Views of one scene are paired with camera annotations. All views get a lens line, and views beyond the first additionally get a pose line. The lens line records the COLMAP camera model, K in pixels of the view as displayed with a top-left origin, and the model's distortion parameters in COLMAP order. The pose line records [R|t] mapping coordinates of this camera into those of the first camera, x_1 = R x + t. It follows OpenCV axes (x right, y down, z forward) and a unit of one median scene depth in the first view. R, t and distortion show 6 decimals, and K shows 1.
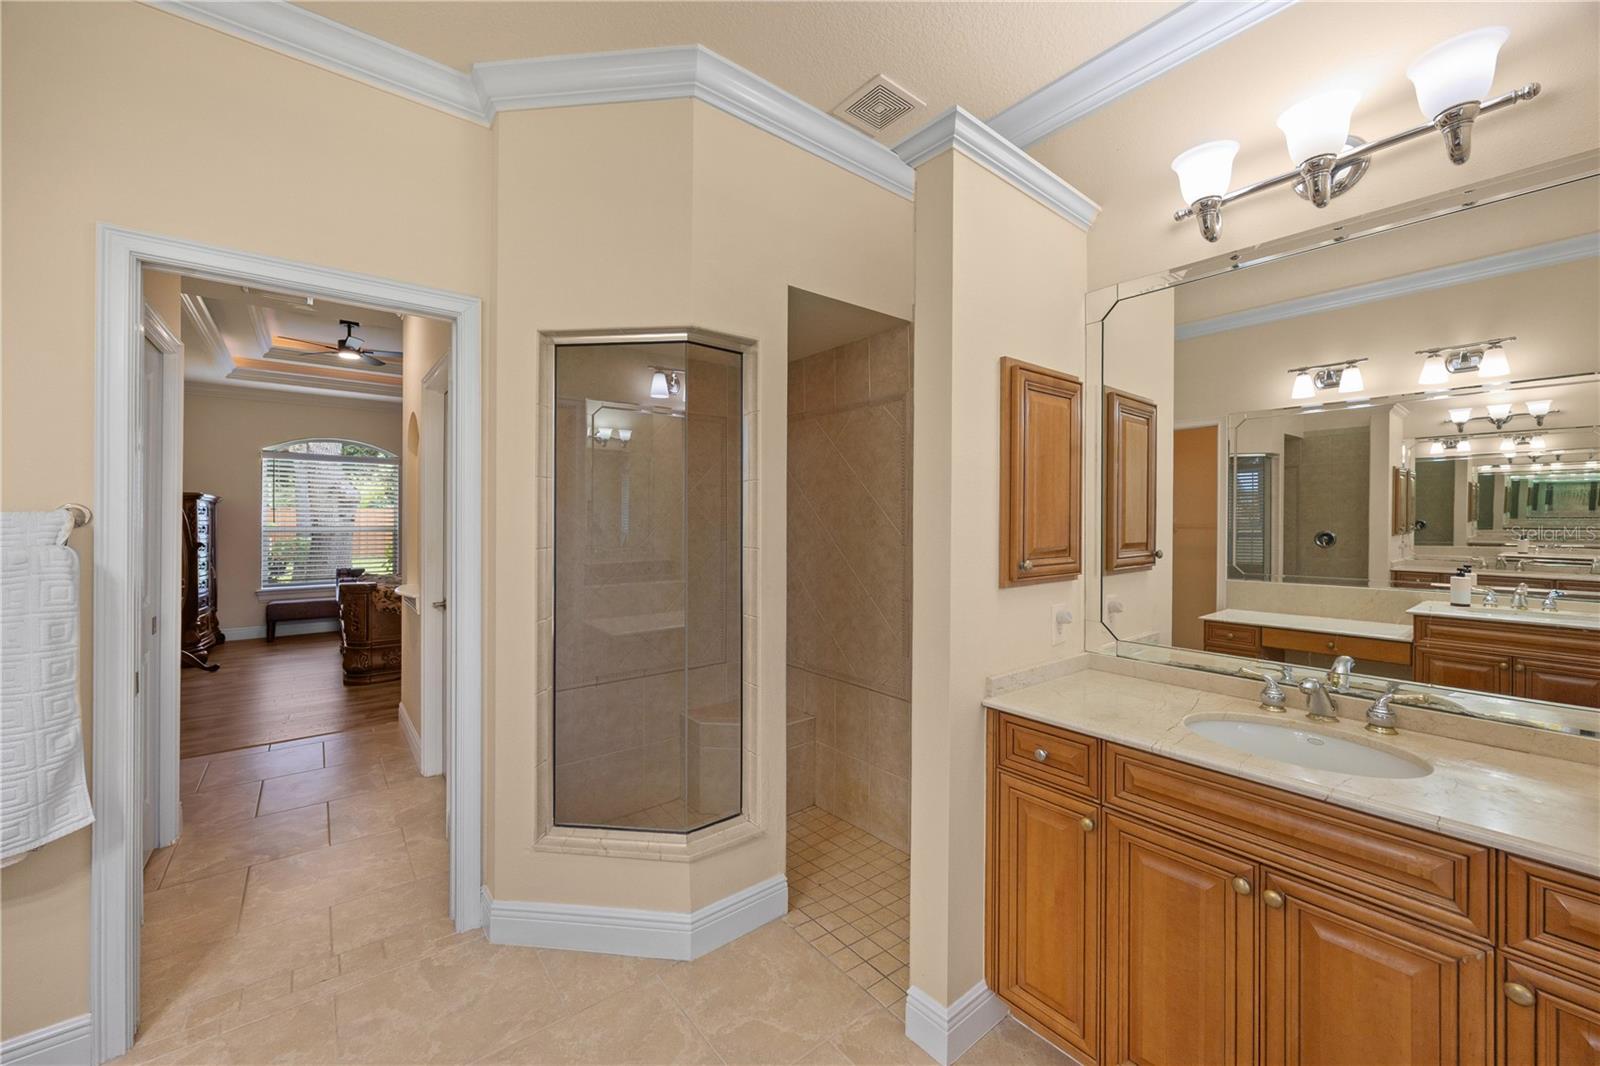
lens RADIAL K [[626.8, 0, 800.0], [0, 626.8, 533.0], [0, 0, 1]] dist [-0.004554, 0.000185]
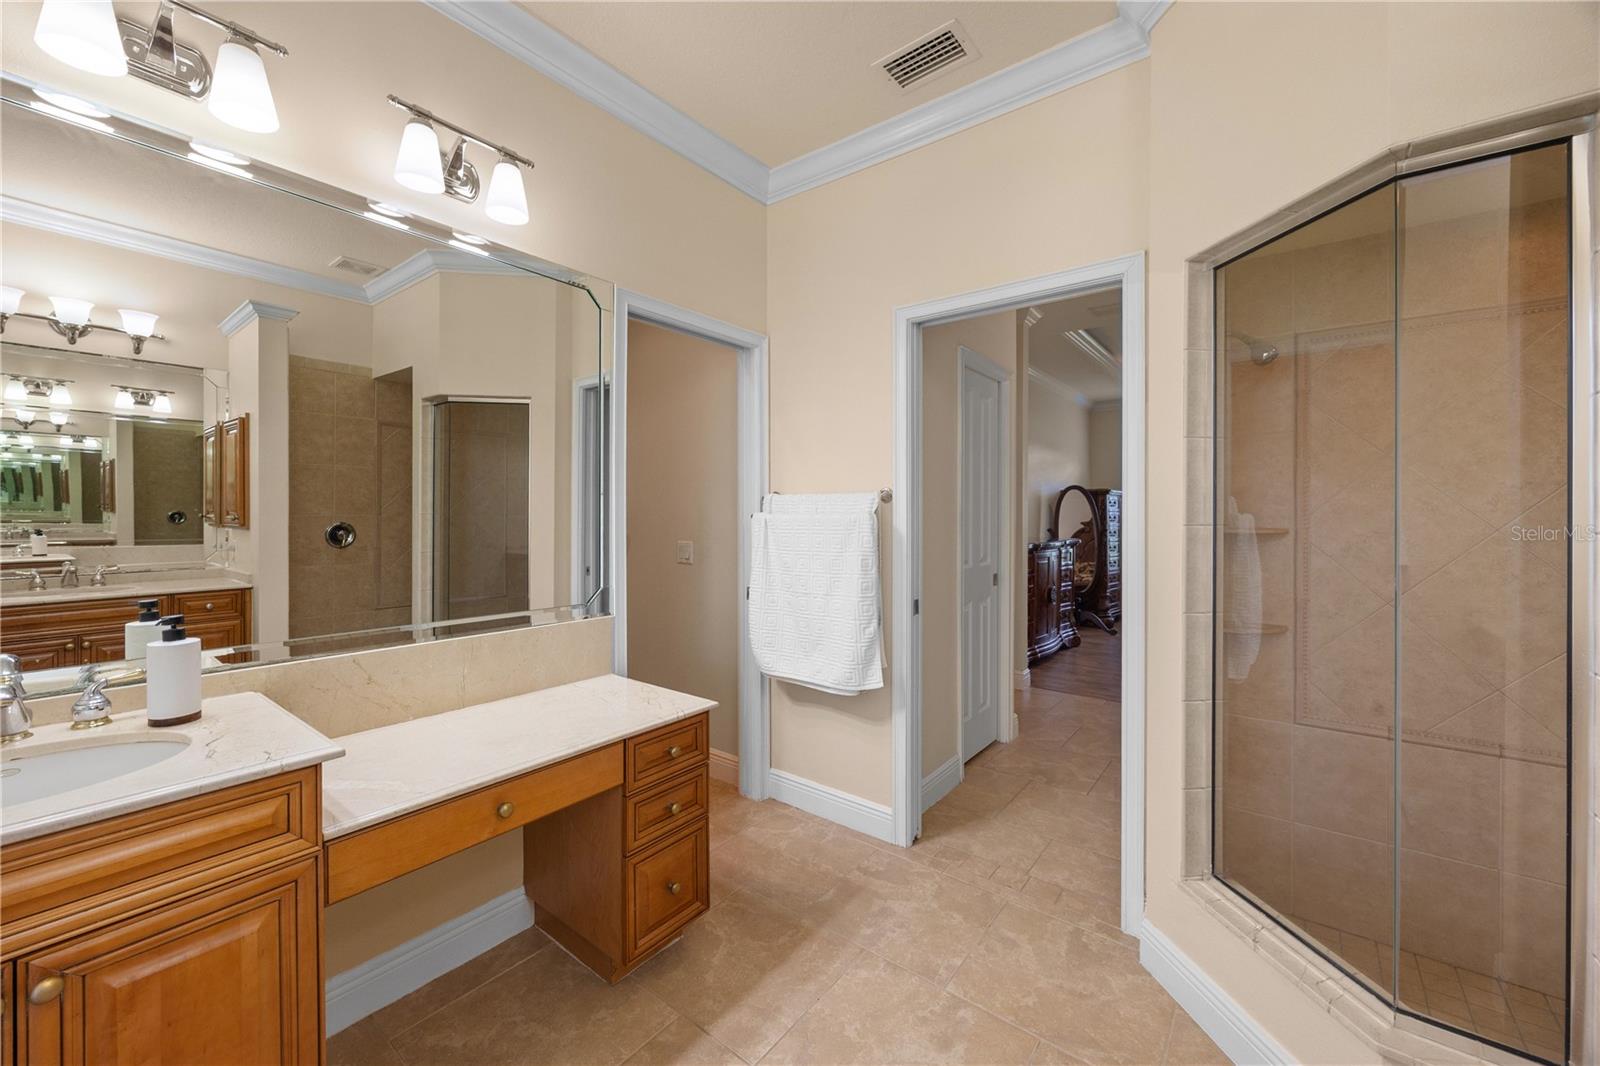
lens RADIAL K [[626.8, 0, 800.0], [0, 626.8, 533.0], [0, 0, 1]] dist [-0.004554, 0.000185]
pose [[0.210913, 0.025274, -0.977178, 0.297593], [-0.027060, 0.999434, 0.020009, 0.034829], [0.977130, 0.022222, 0.211478, 0.350007]]
